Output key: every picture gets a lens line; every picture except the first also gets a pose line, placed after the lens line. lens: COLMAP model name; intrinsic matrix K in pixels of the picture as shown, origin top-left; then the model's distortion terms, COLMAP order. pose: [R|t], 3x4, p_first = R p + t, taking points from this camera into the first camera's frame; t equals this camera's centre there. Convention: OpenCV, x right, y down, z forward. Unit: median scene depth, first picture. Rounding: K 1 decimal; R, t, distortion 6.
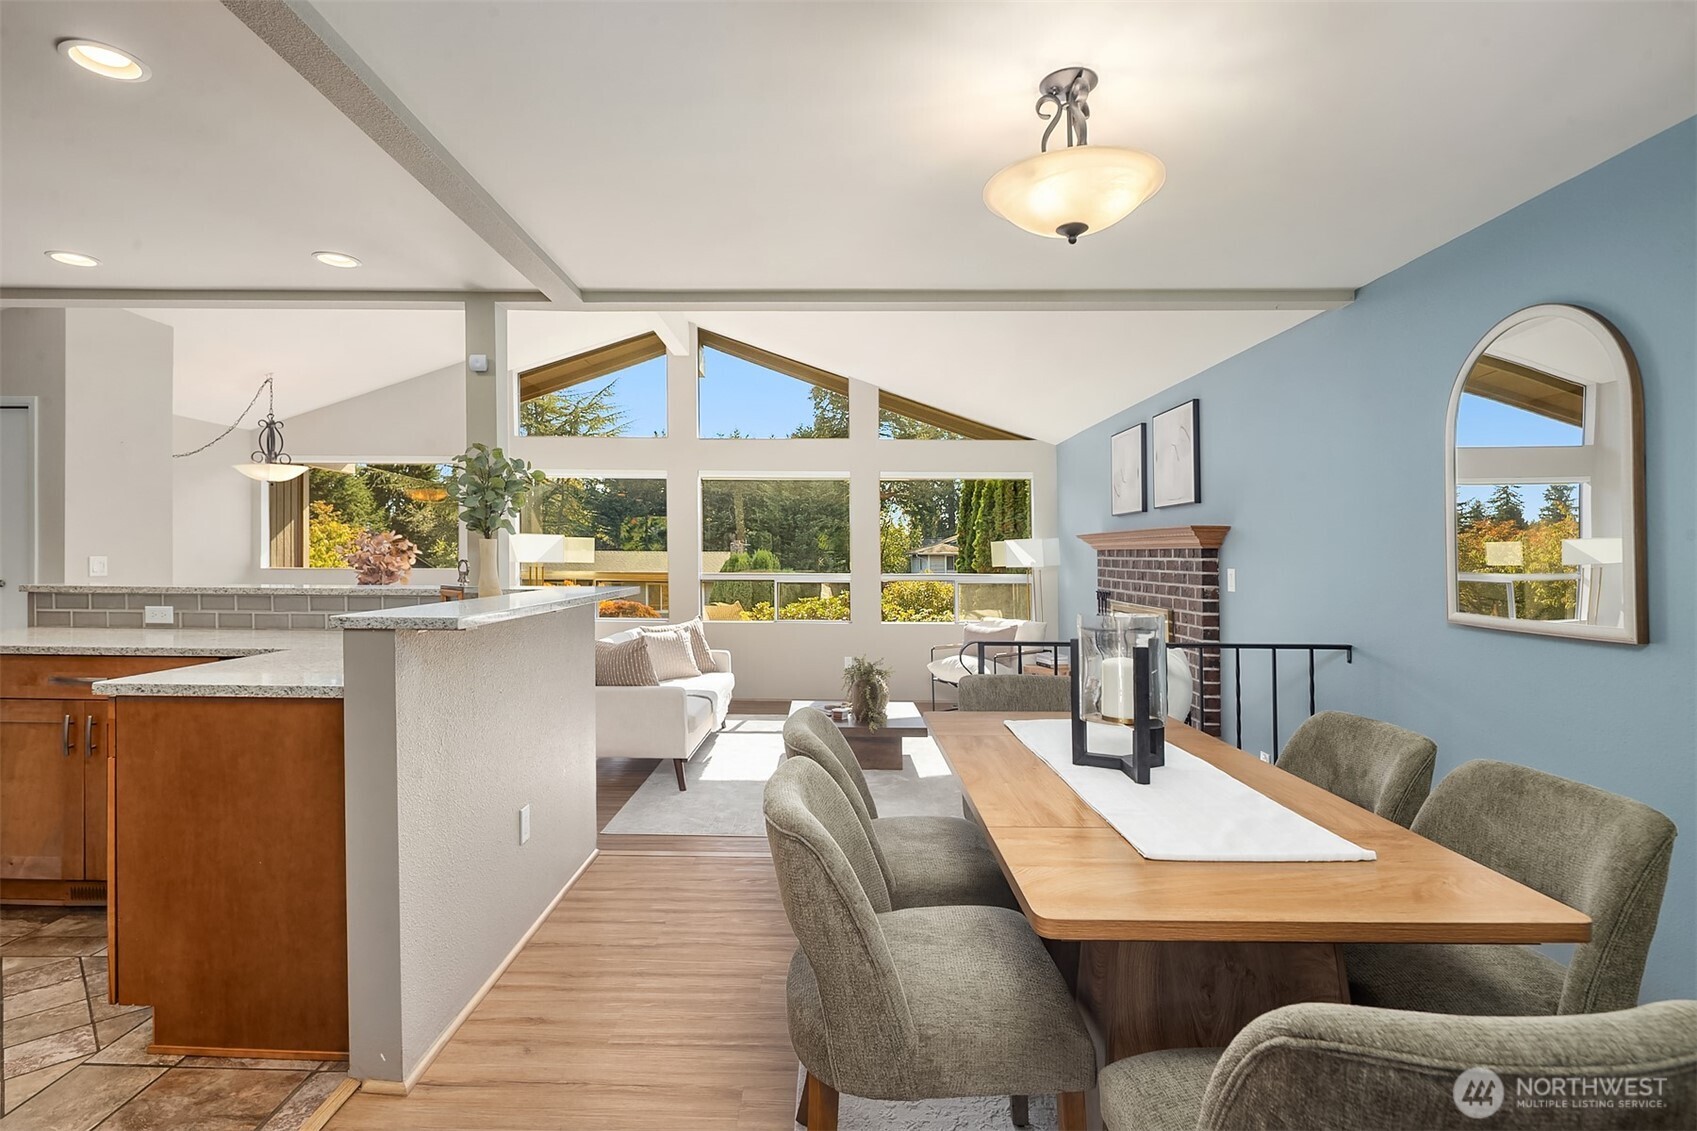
lens RADIAL K [[819.1, 0, 839.4], [0, 819.1, 544.9], [0, 0, 1]] dist [0.001756, -0.000844]
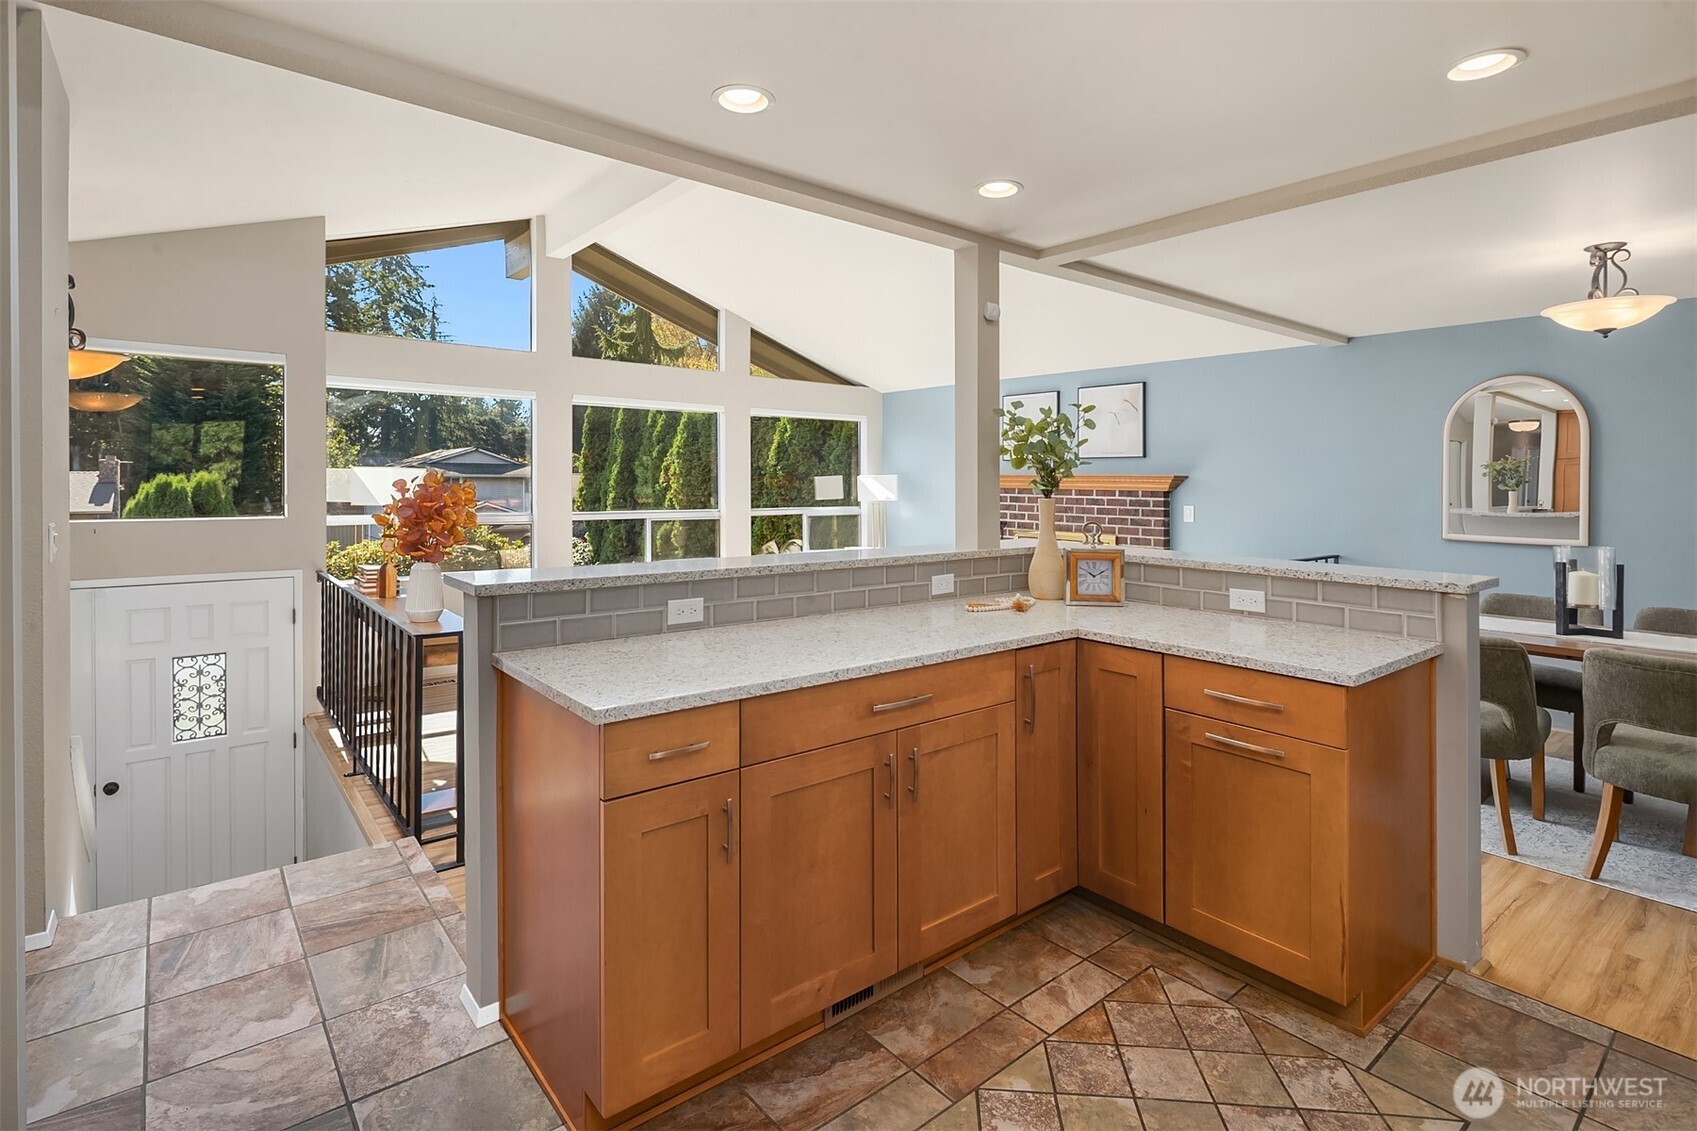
lens RADIAL K [[812.4, 0, 842.9], [0, 812.4, 471.2], [0, 0, 1]] dist [0.004187, 0.000776]
pose [[0.772130, 0.007012, 0.635425, -0.756653], [-0.011767, 0.999925, 0.003264, -0.024428], [-0.635355, -0.009997, 0.772155, 0.247608]]
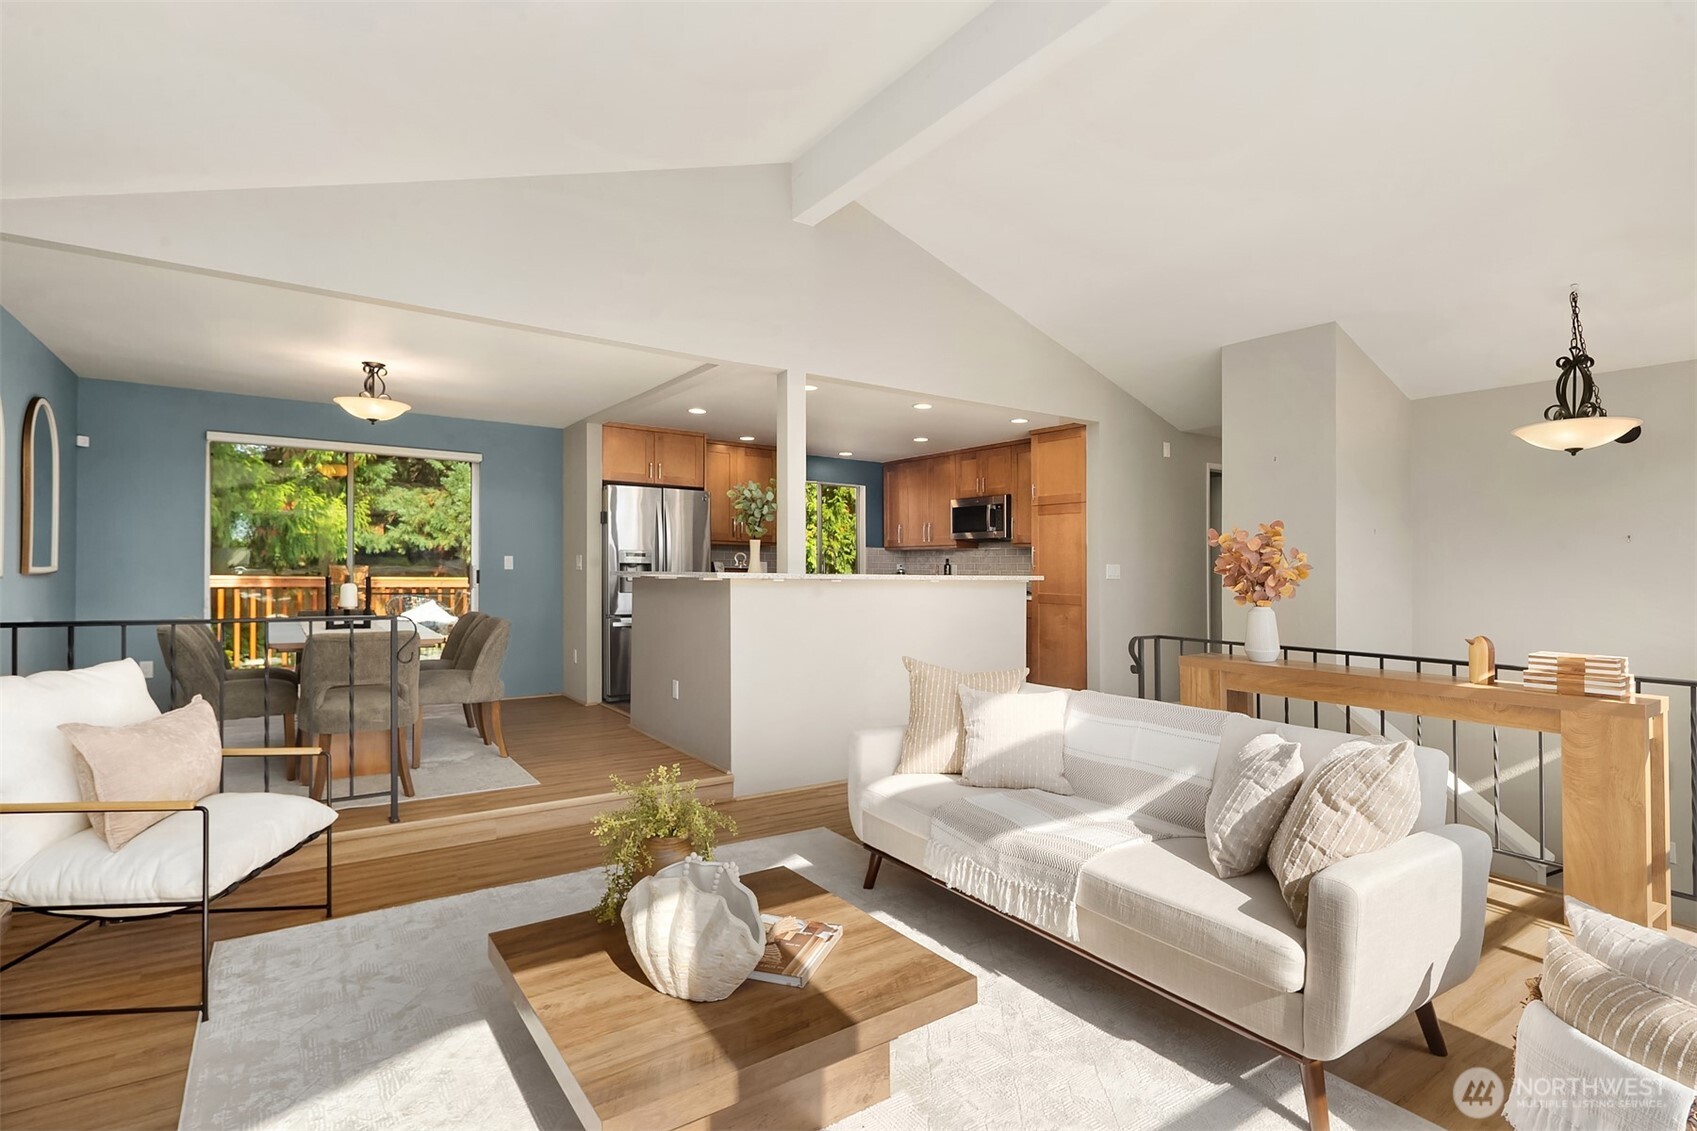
lens RADIAL K [[840.6, 0, 844.9], [0, 840.6, 545.1], [0, 0, 1]] dist [-0.001808, -0.000456]
pose [[-0.825045, -0.024045, -0.564555, 0.200039], [-0.011191, 0.999594, -0.026219, 0.027255], [0.564956, -0.015314, -0.824979, 1.486236]]
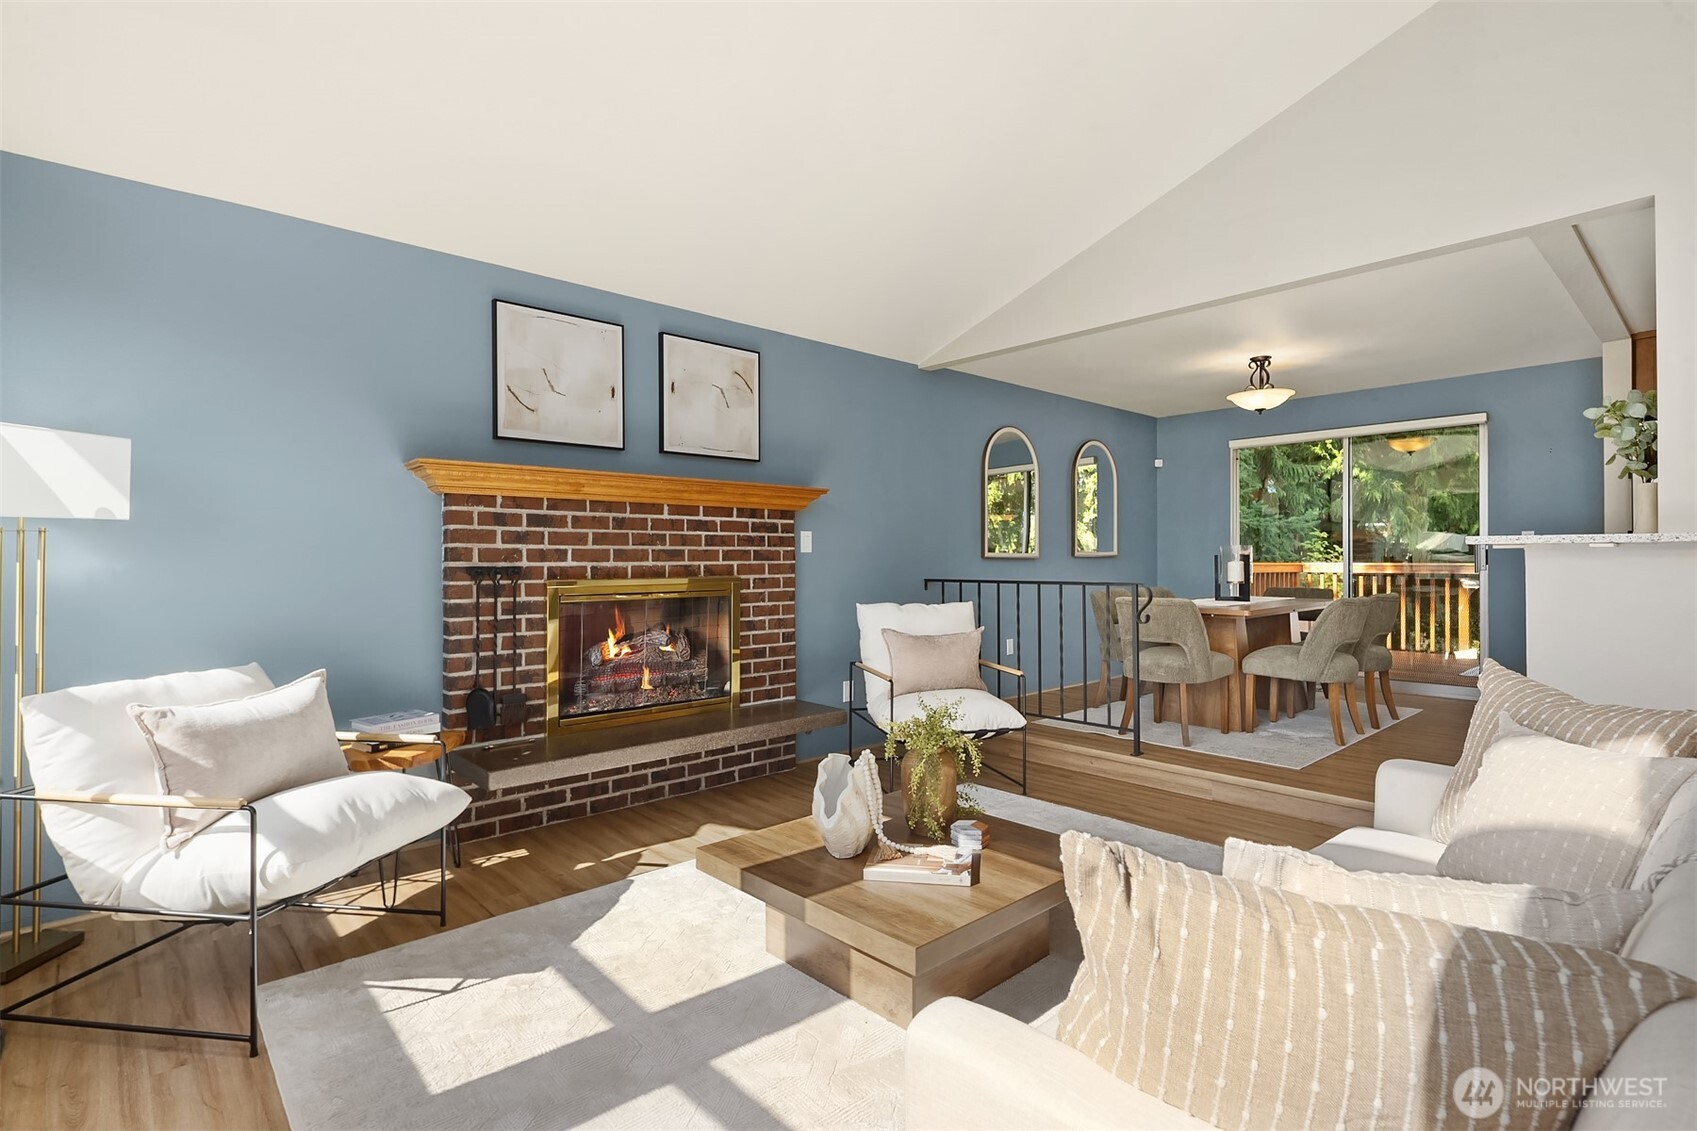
lens RADIAL K [[822.9, 0, 850.7], [0, 822.9, 552.3], [0, 0, 1]] dist [0.000481, 0.000139]
pose [[-0.673925, -0.000066, 0.738800, -0.313463], [-0.012060, 0.999868, -0.010912, 0.058326], [-0.738702, -0.016263, -0.673836, 1.443375]]
